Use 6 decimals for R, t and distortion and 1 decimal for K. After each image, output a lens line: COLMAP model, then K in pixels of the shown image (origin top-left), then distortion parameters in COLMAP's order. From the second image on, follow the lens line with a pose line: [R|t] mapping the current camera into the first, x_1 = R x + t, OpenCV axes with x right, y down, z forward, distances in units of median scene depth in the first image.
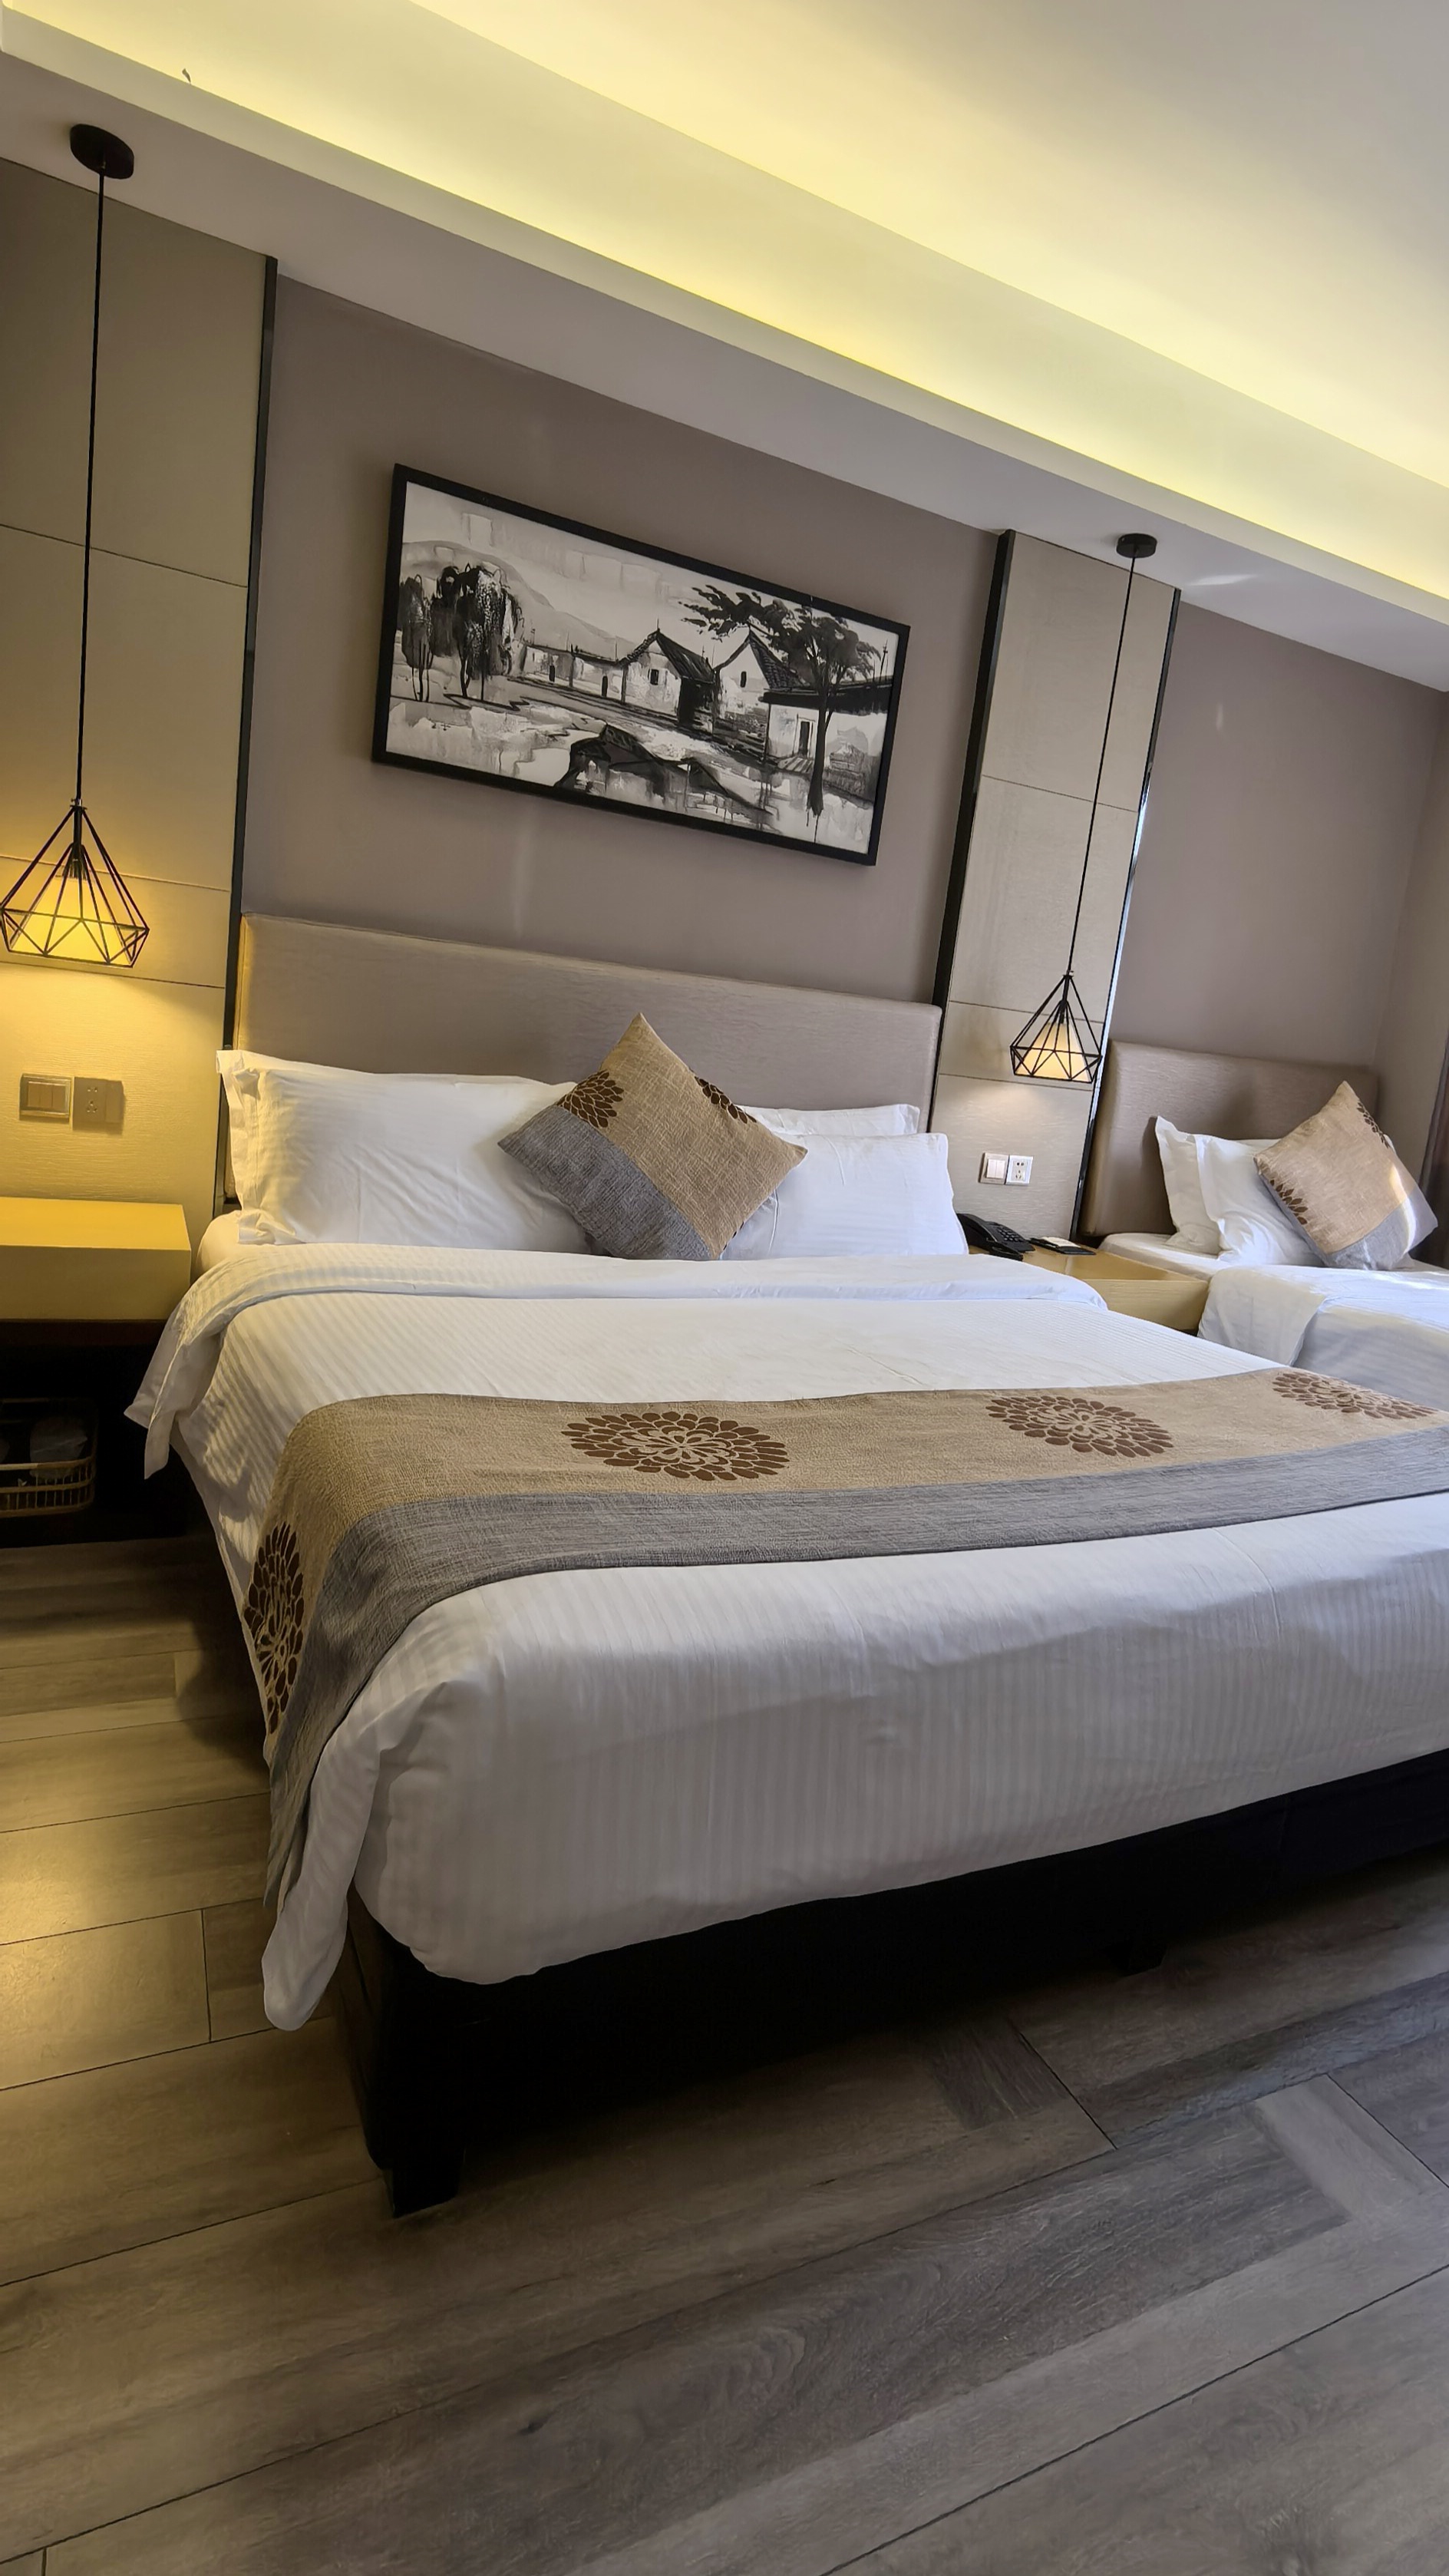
lens RADIAL K [[1238.3, 0, 710.0], [0, 1238.3, 1219.7], [0, 0, 1]] dist [0.015045, -0.001876]
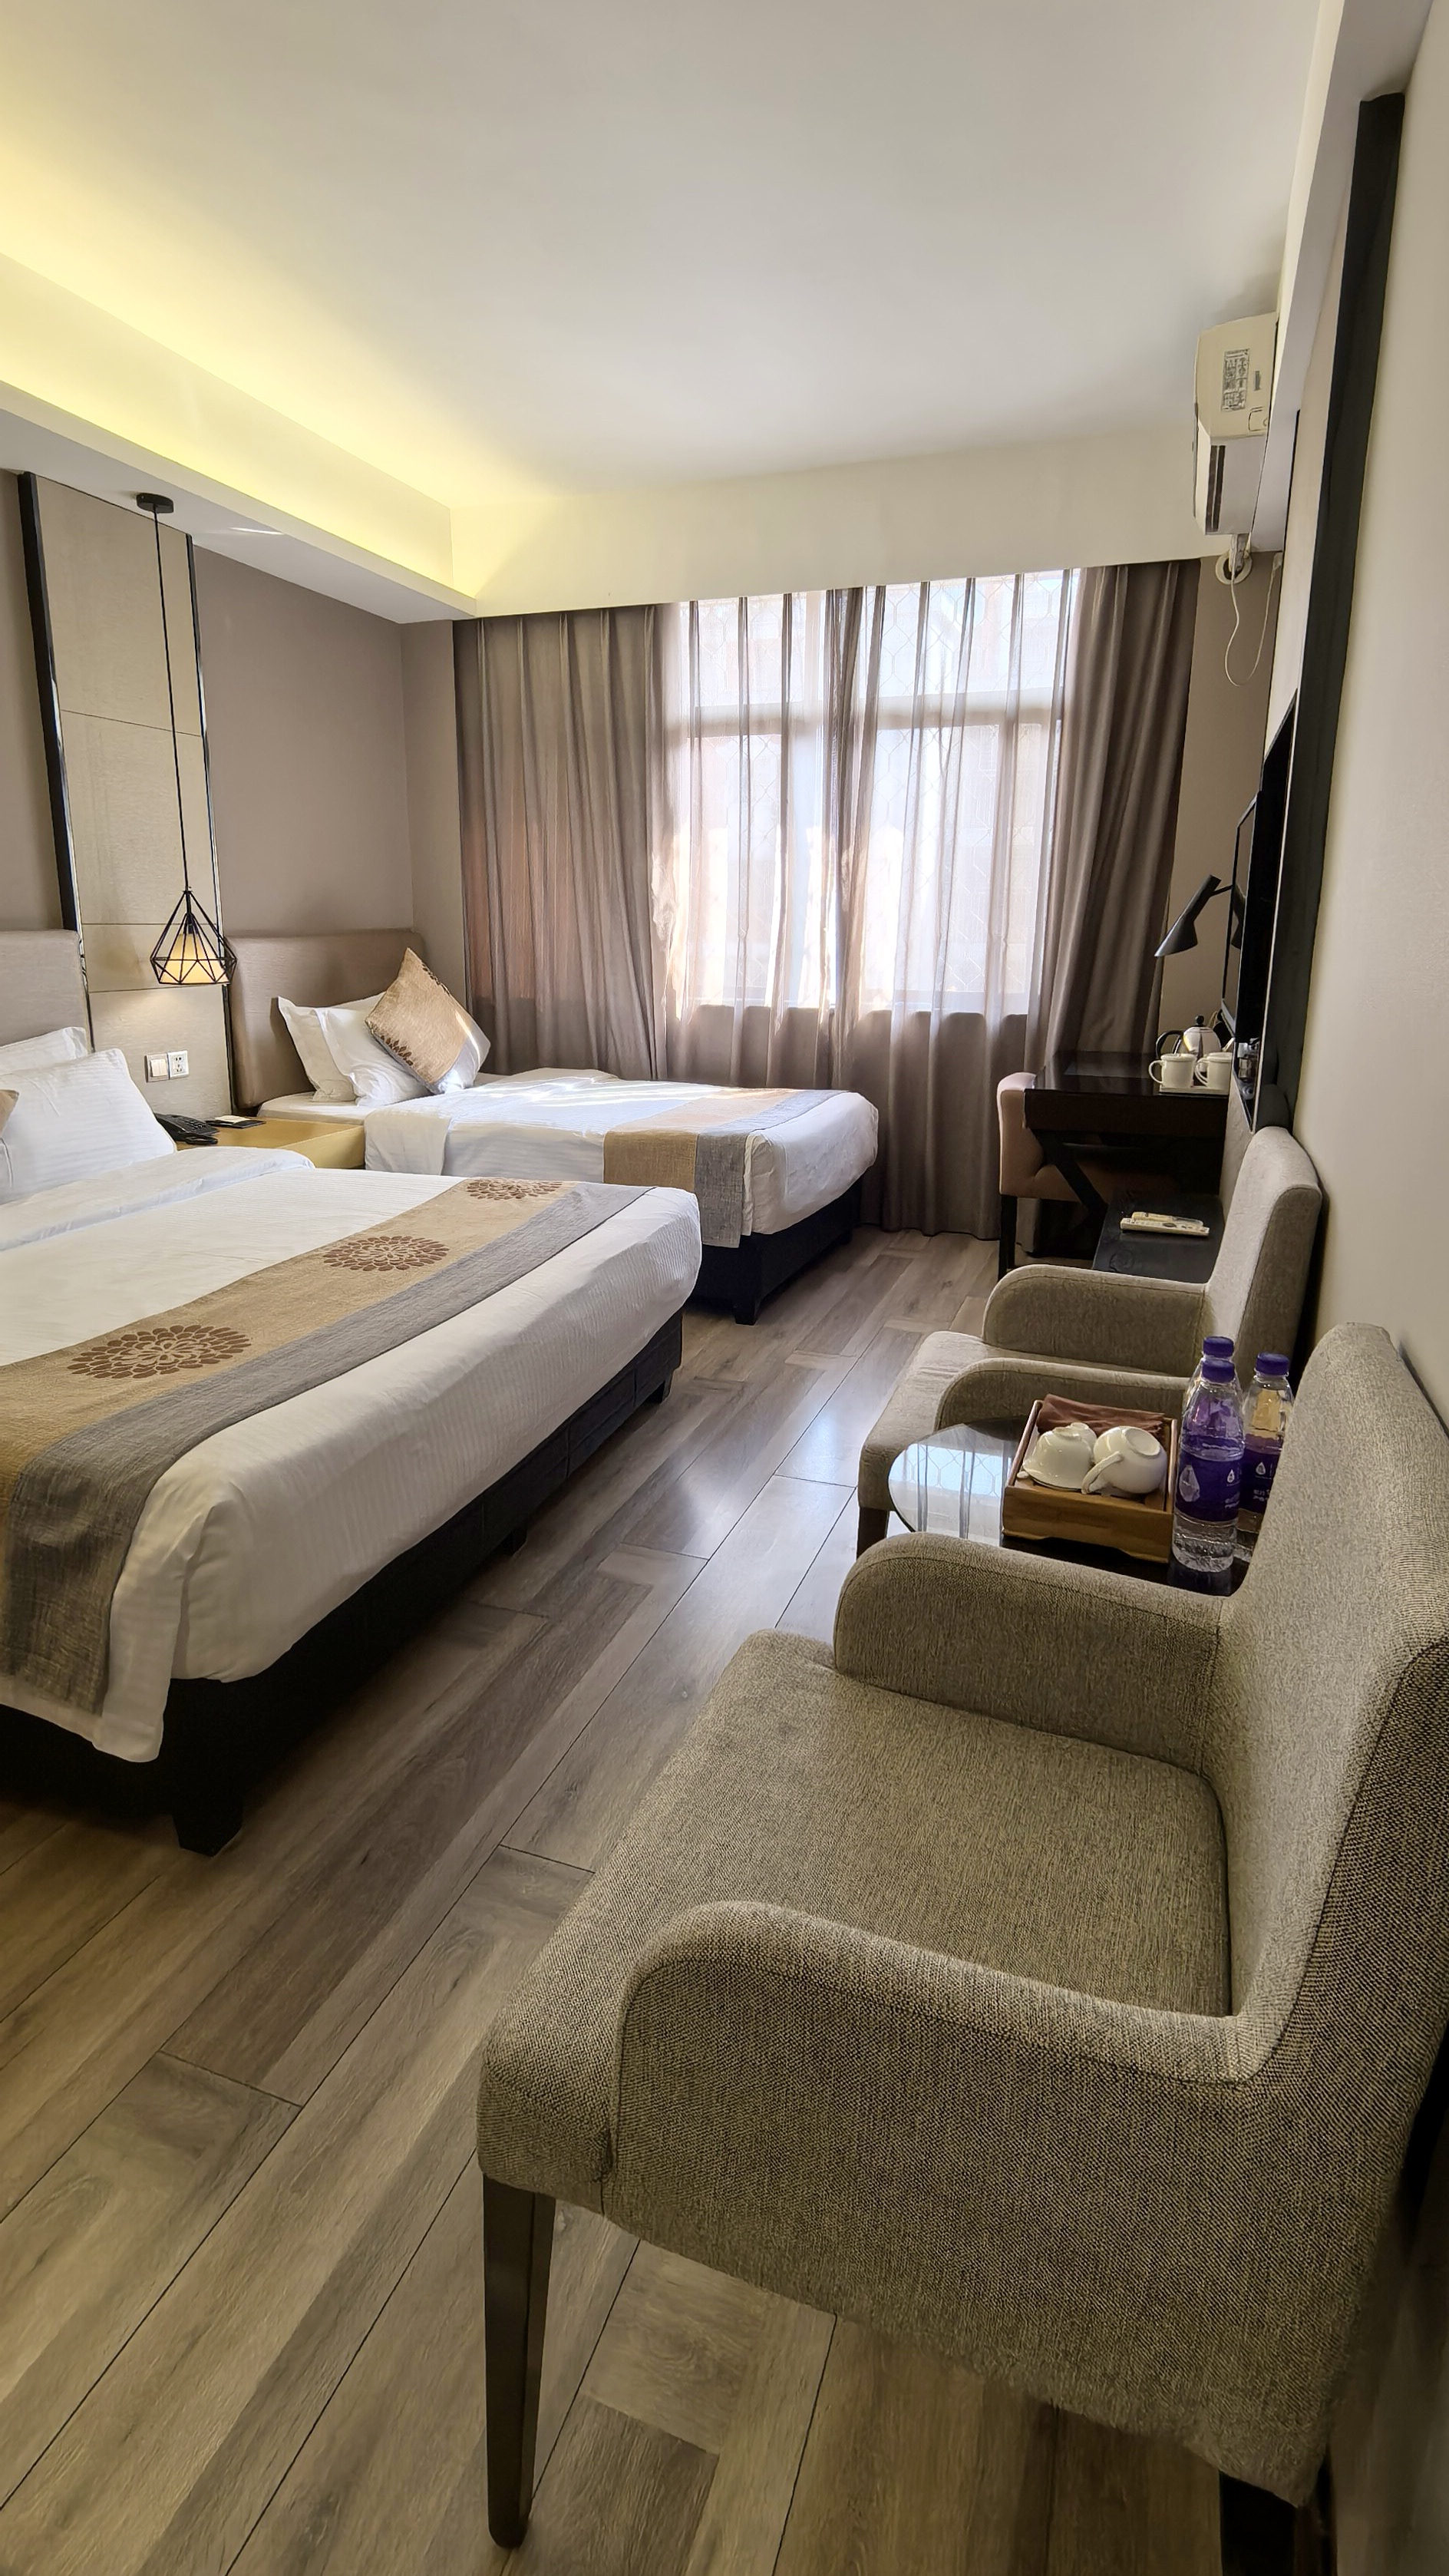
lens RADIAL K [[1238.3, 0, 710.0], [0, 1238.3, 1219.7], [0, 0, 1]] dist [0.015045, -0.001876]
pose [[0.708143, -0.273289, 0.651035, -0.310148], [0.177400, 0.961344, 0.210588, -0.095305], [-0.683420, -0.033633, 0.729250, -0.273583]]
